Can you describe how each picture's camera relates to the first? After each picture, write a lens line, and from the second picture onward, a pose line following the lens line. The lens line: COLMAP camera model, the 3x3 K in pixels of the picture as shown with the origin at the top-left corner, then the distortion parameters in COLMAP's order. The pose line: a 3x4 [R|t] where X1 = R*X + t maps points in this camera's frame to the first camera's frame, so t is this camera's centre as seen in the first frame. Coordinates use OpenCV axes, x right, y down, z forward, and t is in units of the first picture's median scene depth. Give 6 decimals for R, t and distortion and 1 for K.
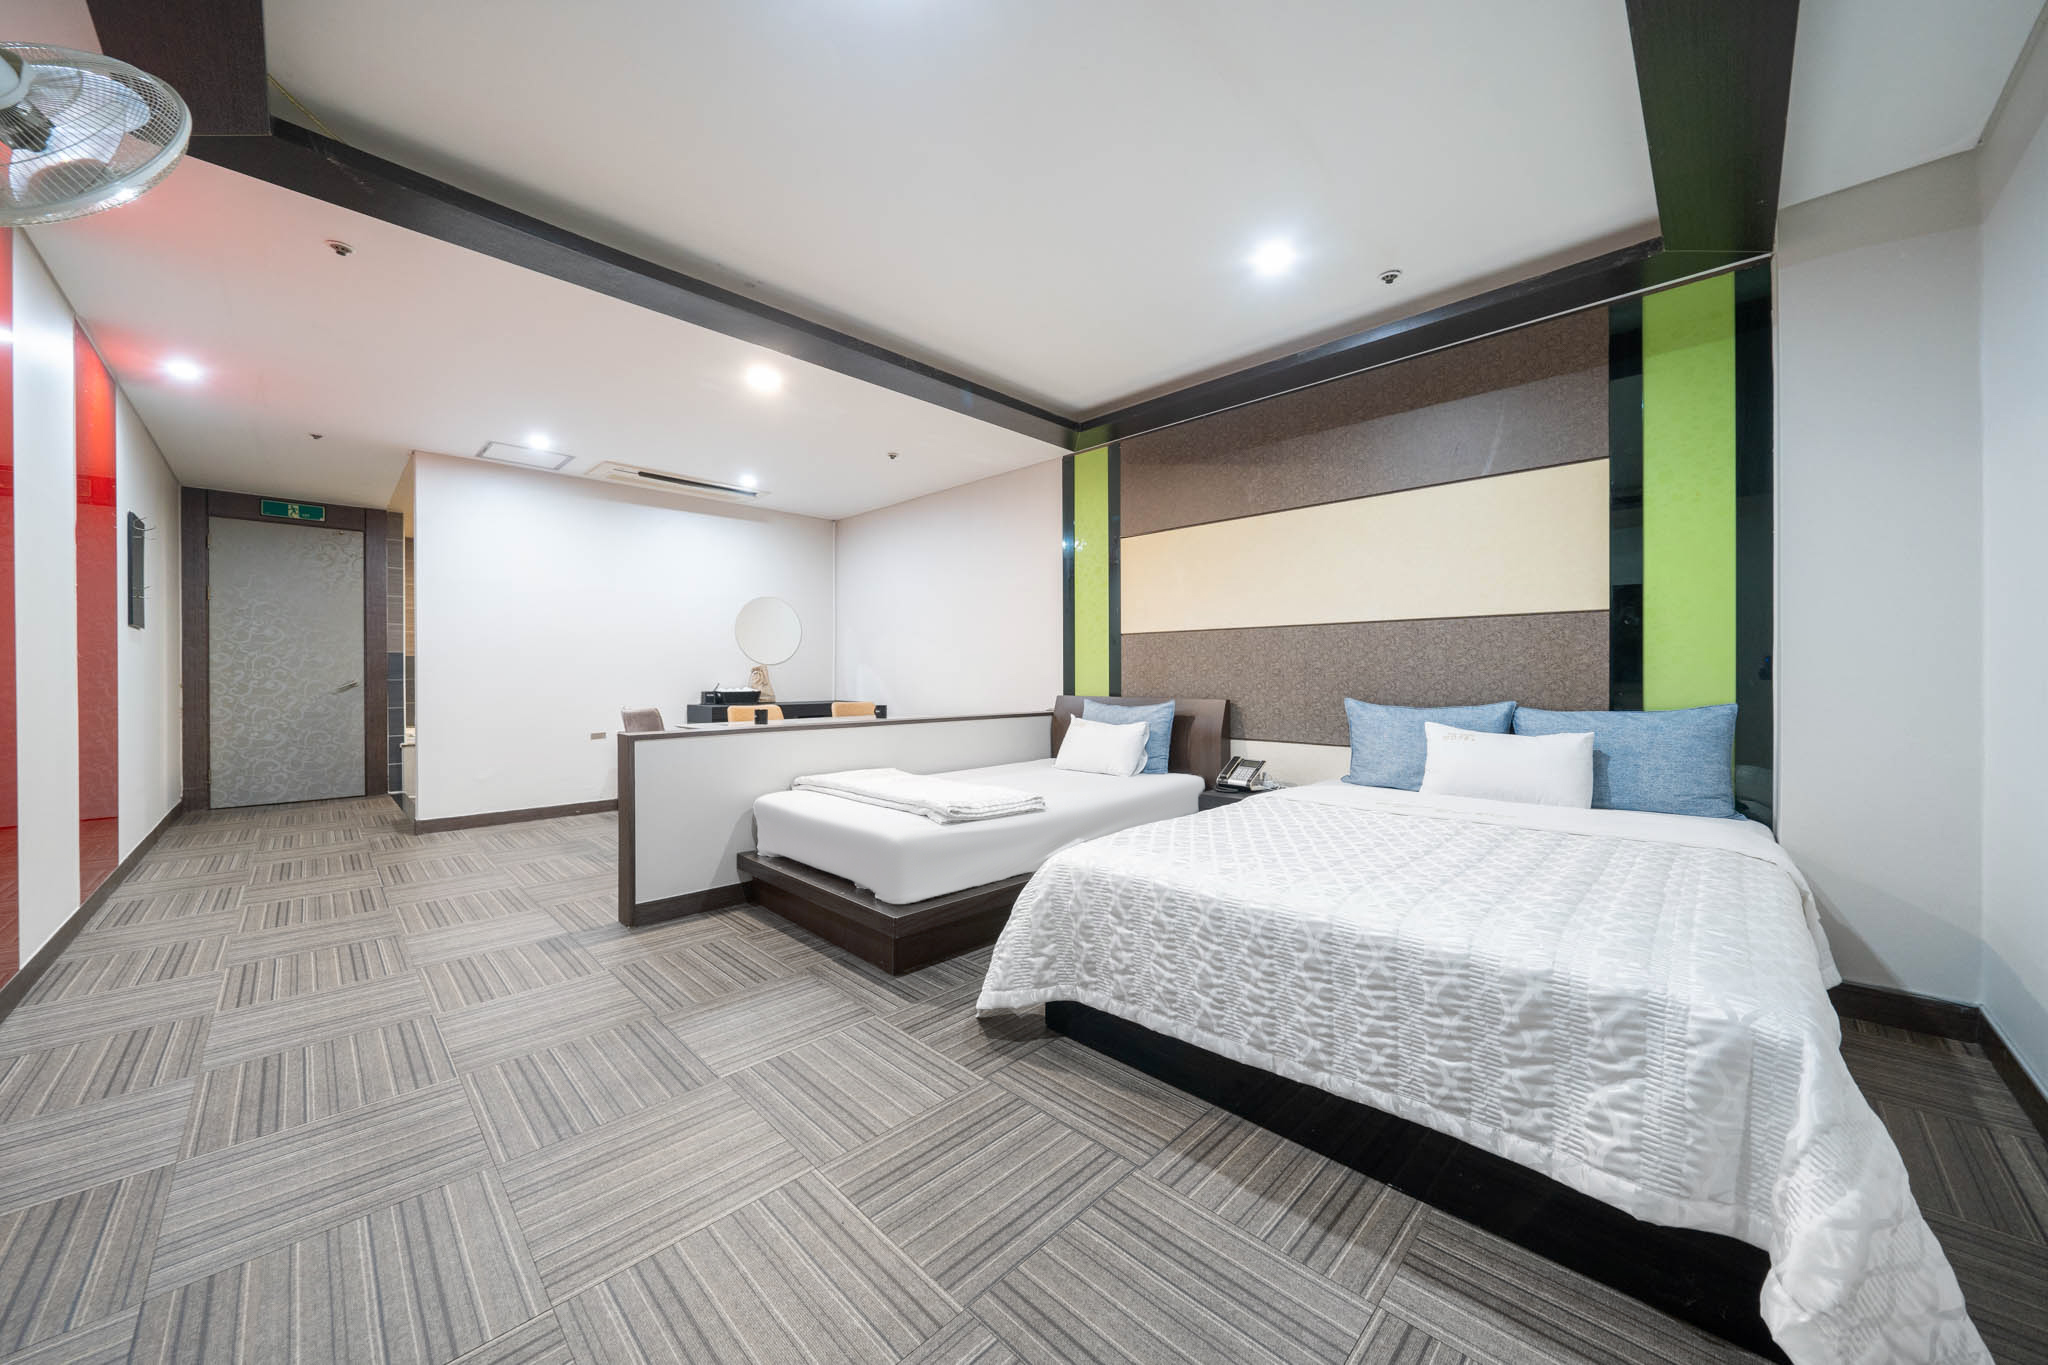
lens RADIAL K [[711.4, 0, 1024.2], [0, 711.4, 680.6], [0, 0, 1]] dist [-0.000959, 0.000346]
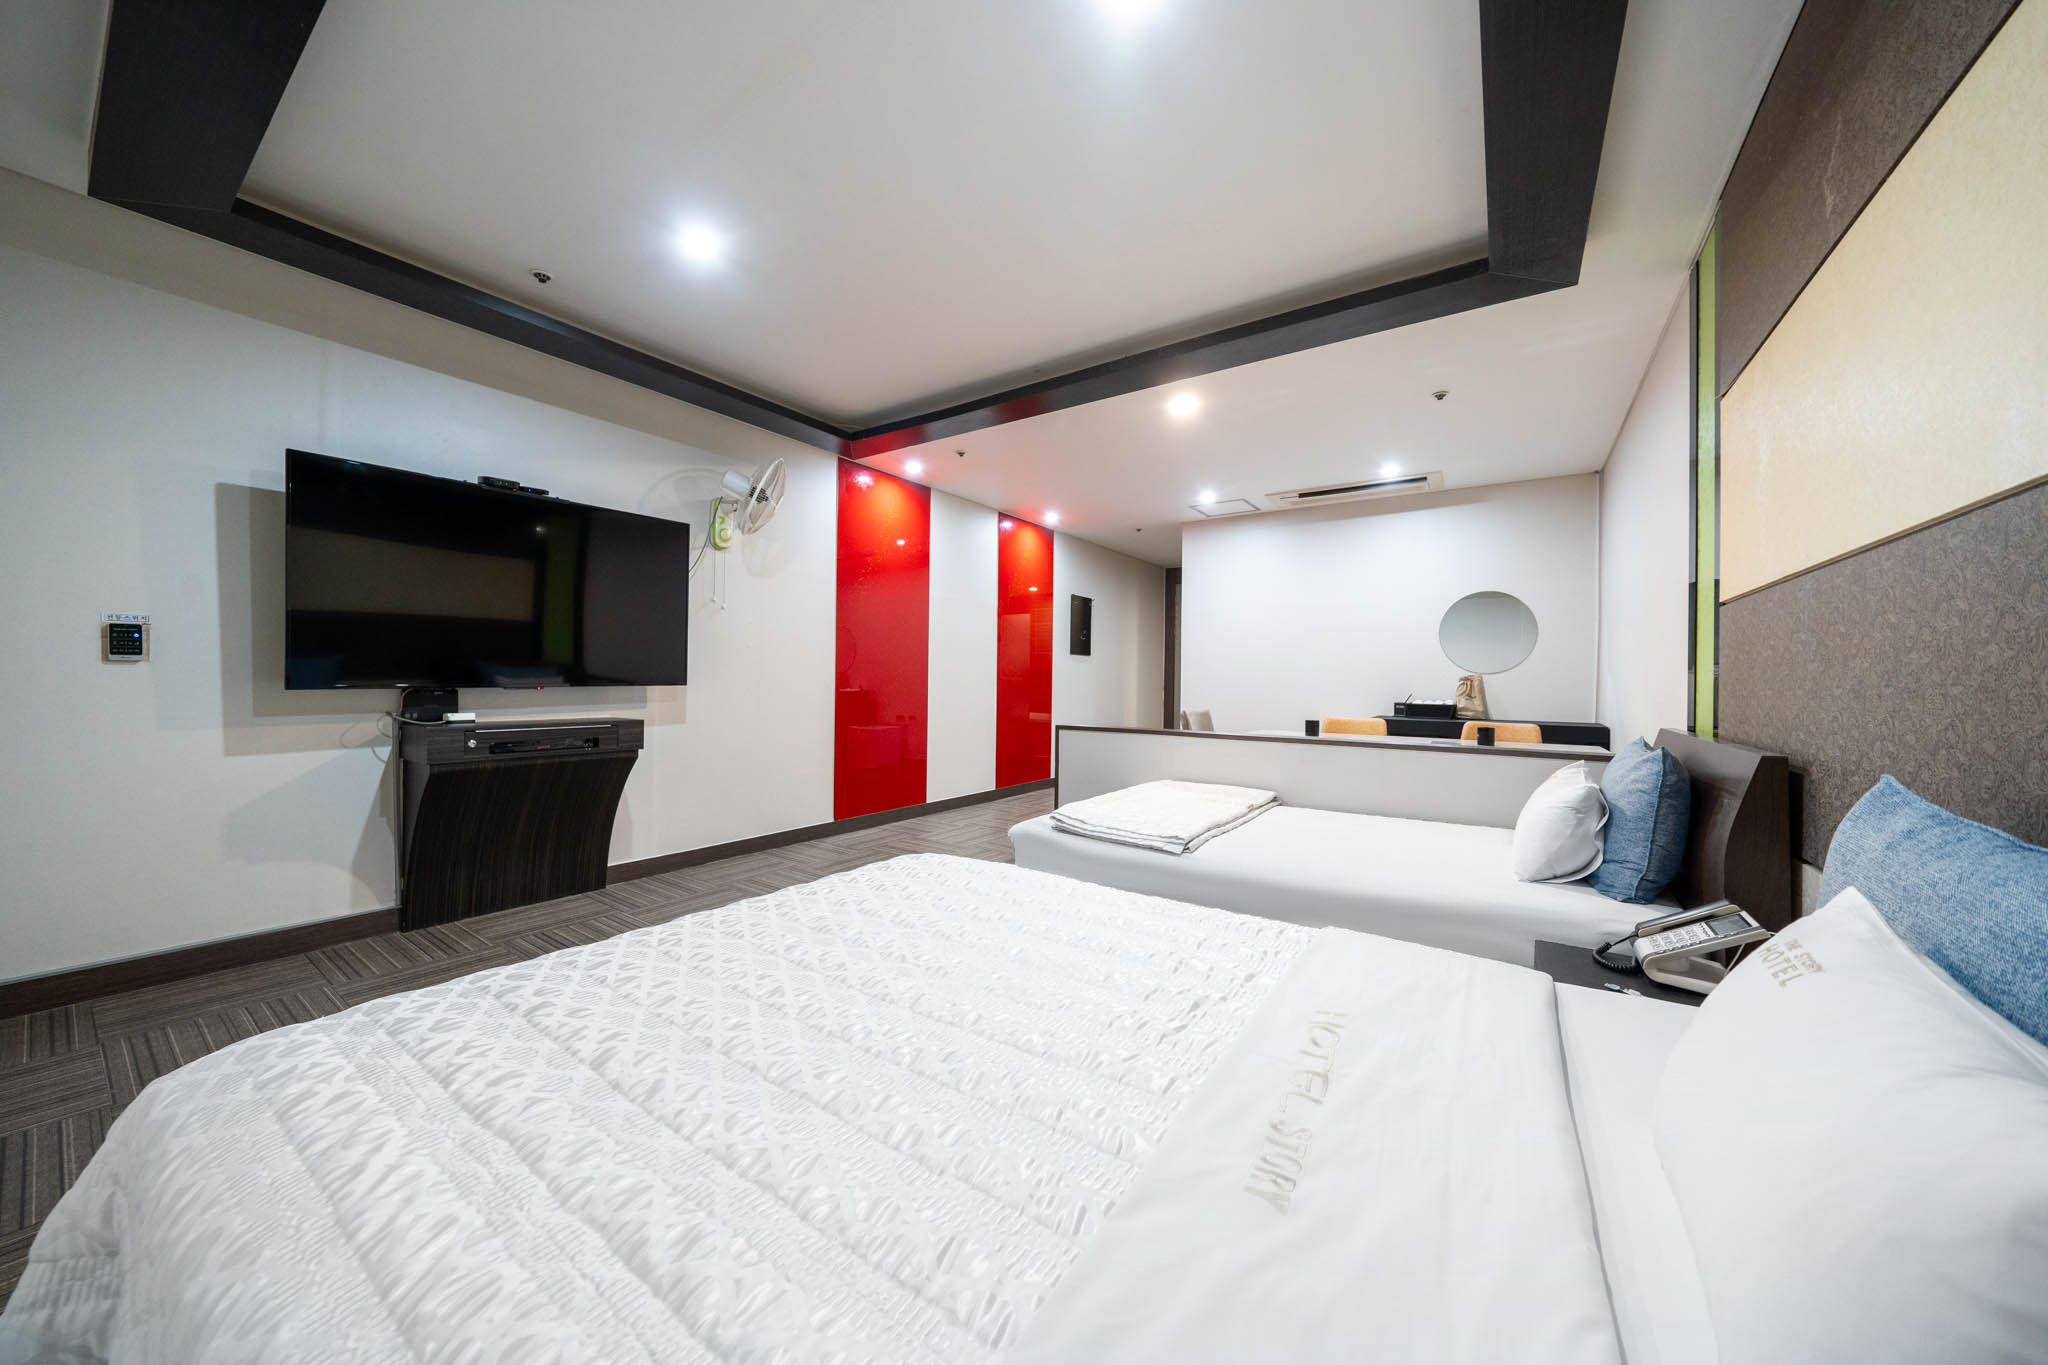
lens RADIAL K [[711.4, 0, 1019.8], [0, 711.4, 677.2], [0, 0, 1]] dist [-0.000959, 0.000346]
pose [[0.170324, -0.003107, -0.985383, 0.482405], [-0.019208, 0.999795, -0.006473, -0.003082], [0.985201, 0.020029, 0.170229, 0.442035]]
